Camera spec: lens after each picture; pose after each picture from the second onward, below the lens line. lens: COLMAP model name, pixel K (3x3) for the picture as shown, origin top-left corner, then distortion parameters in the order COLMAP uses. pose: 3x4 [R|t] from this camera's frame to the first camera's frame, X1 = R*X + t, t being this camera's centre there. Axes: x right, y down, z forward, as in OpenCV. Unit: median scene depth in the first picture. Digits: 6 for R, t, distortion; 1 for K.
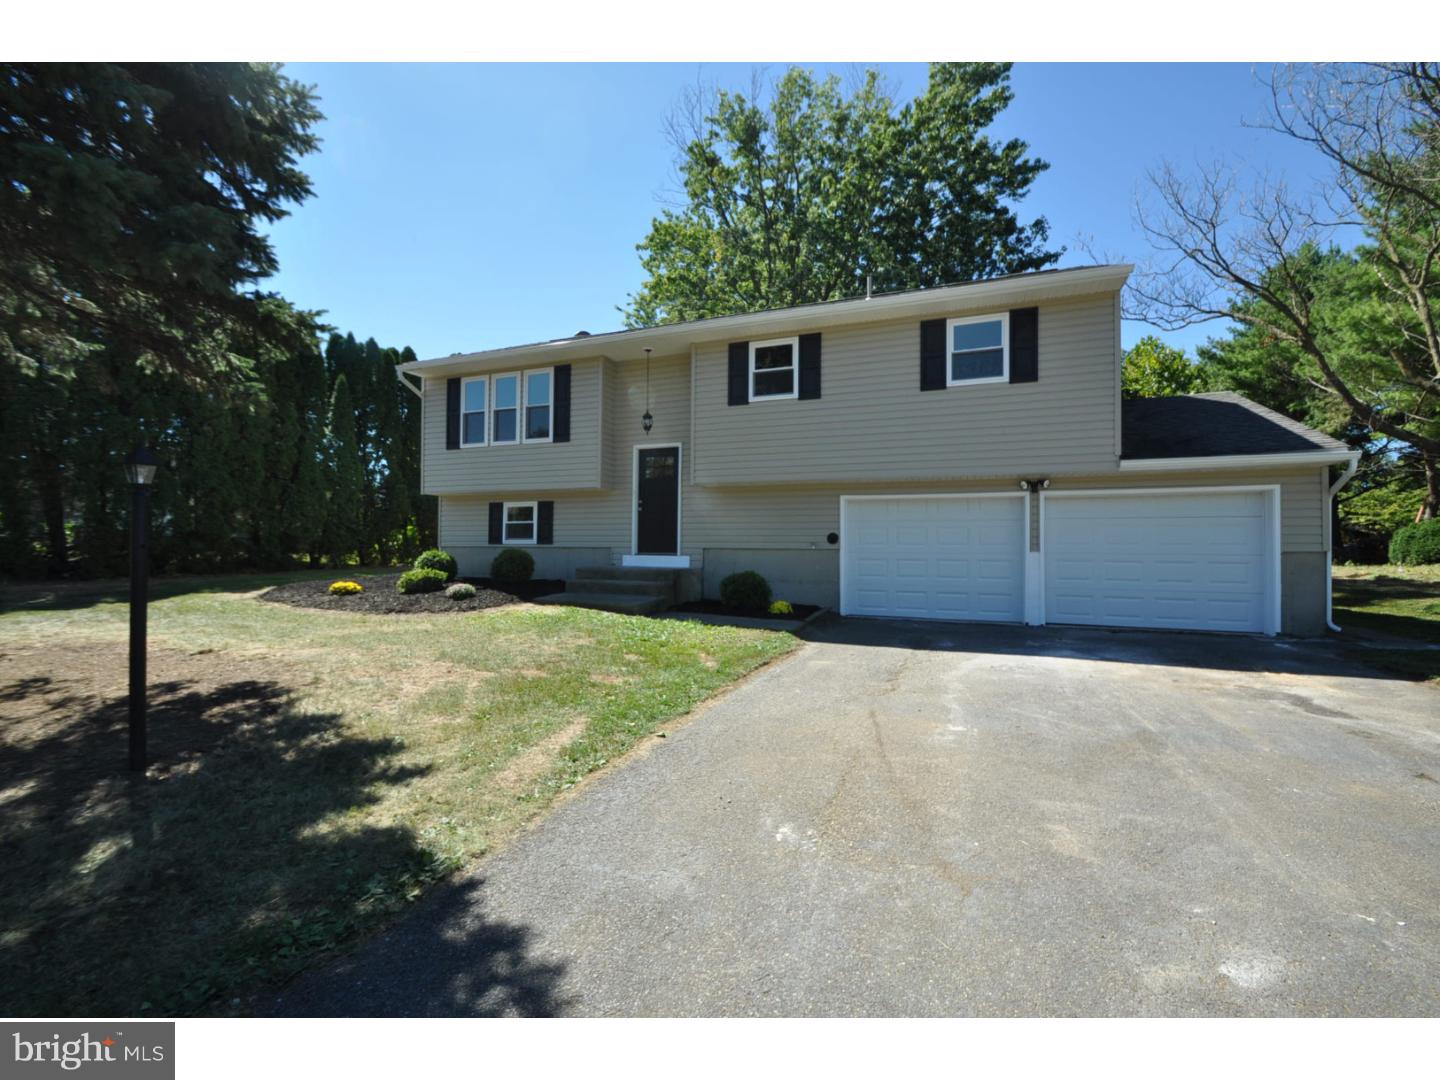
lens RADIAL K [[628.8, 0, 712.5], [0, 628.8, 536.5], [0, 0, 1]] dist [0.008196, -0.011281]
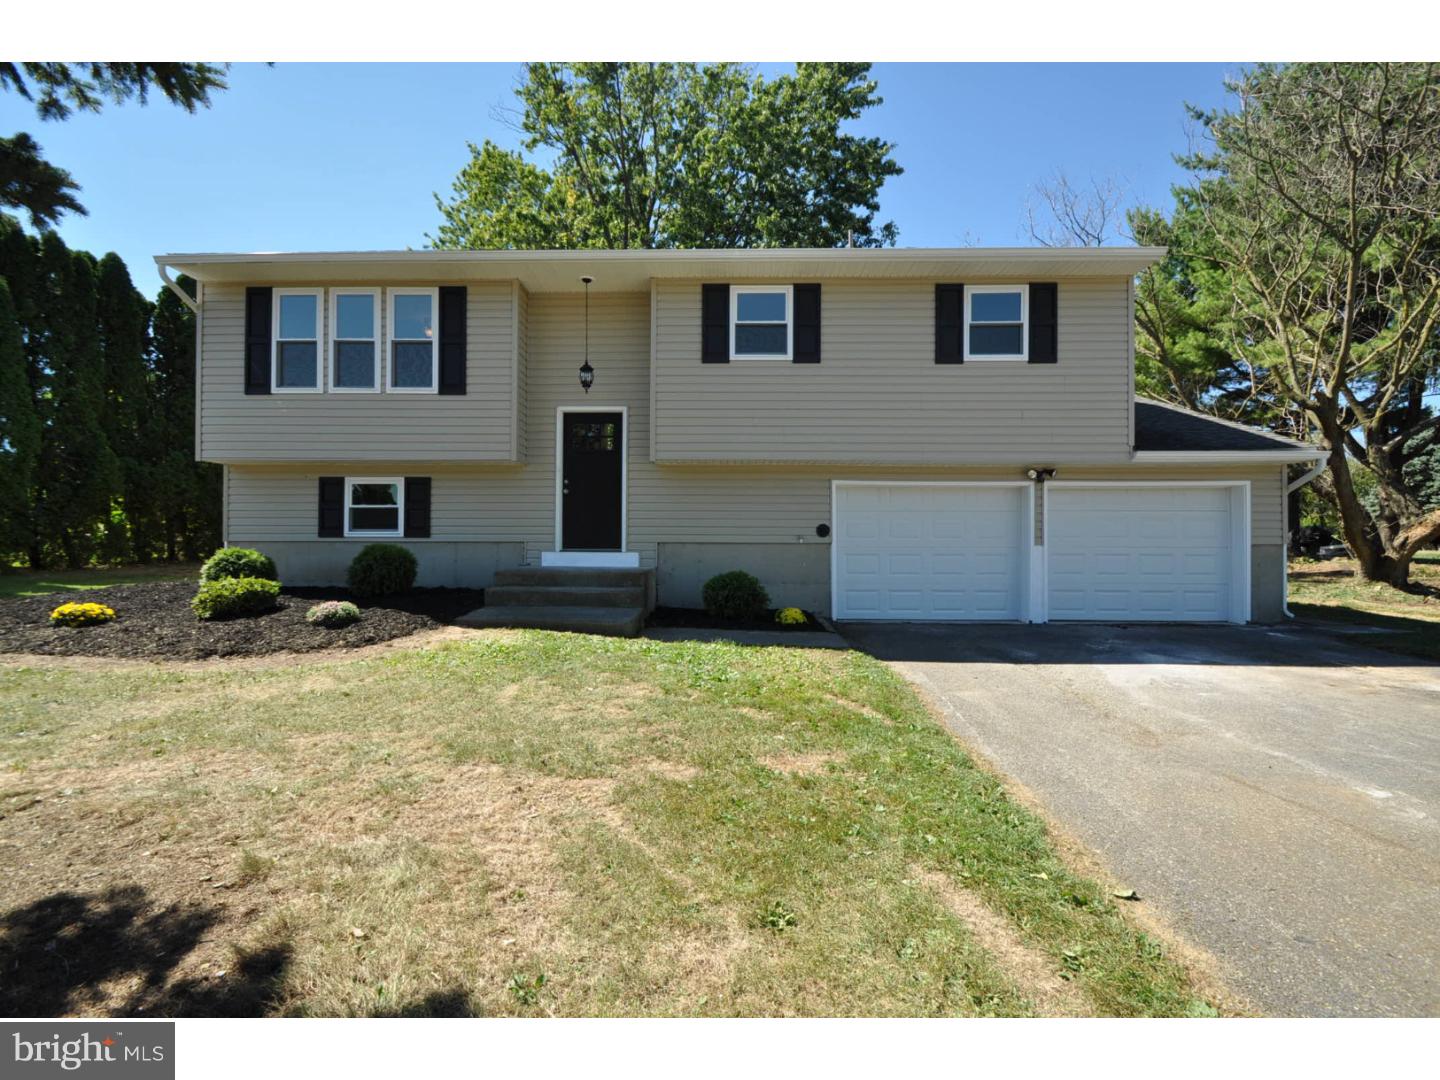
lens RADIAL K [[628.8, 0, 711.3], [0, 628.8, 538.3], [0, 0, 1]] dist [0.008196, -0.011281]
pose [[0.934862, -0.001568, 0.355008, -0.226426], [-0.004145, 0.999874, 0.015330, 0.000918], [-0.354987, -0.015802, 0.934738, 0.233742]]
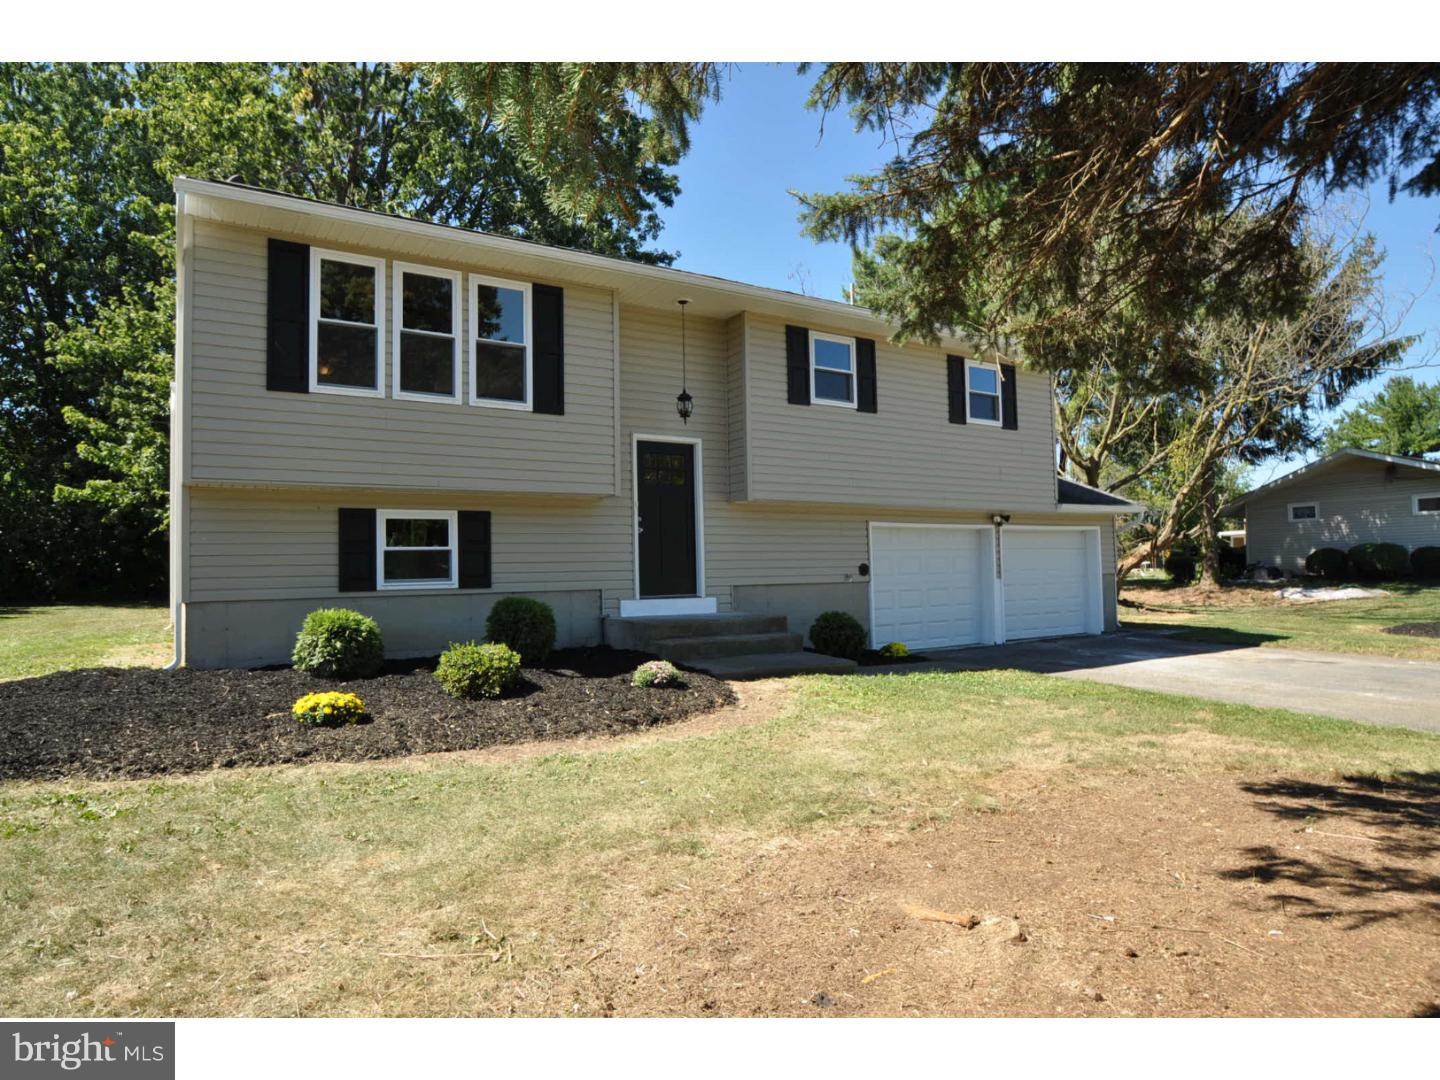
lens RADIAL K [[886.0, 0, 725.1], [0, 886.0, 533.9], [0, 0, 1]] dist [-0.041914, -0.001001]
pose [[0.563504, 0.015150, 0.825974, -0.857212], [0.004783, 0.999755, -0.021600, -0.019383], [-0.826099, 0.016122, 0.563294, 0.411862]]
